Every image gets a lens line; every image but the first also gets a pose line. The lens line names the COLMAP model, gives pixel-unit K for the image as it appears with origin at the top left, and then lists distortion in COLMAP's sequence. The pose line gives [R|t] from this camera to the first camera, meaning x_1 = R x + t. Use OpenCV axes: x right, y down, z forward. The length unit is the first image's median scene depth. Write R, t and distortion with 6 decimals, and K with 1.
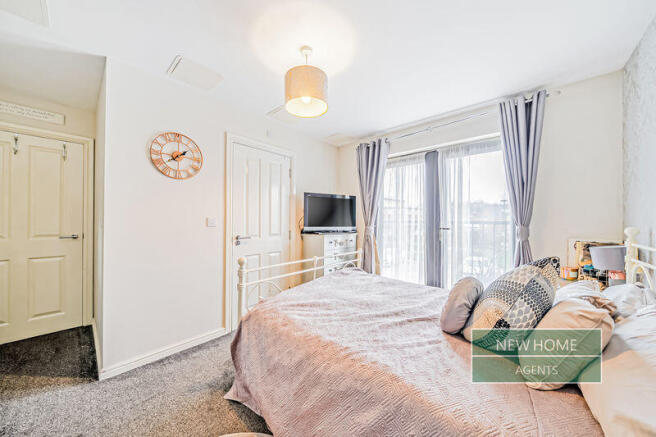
lens RADIAL K [[228.5, 0, 328.0], [0, 228.5, 218.5], [0, 0, 1]] dist [-0.000281, -0.000014]
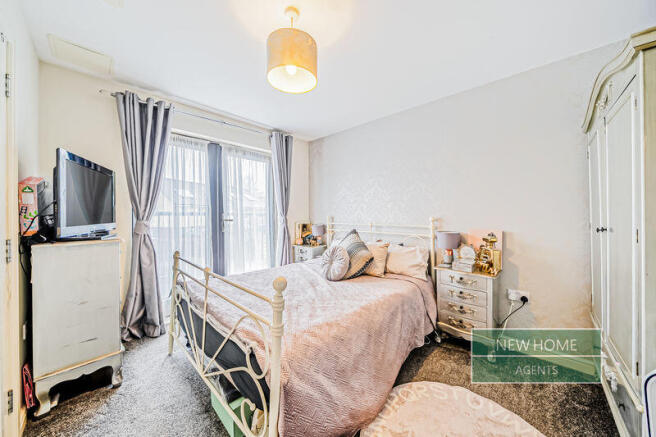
lens RADIAL K [[228.2, 0, 326.4], [0, 228.2, 213.6], [0, 0, 1]] dist [-0.000005, -0.000004]
pose [[0.061078, -0.007576, 0.998104, -0.536666], [-0.010398, 0.999912, 0.008226, 0.000046], [-0.998079, -0.010881, 0.060994, 0.470187]]
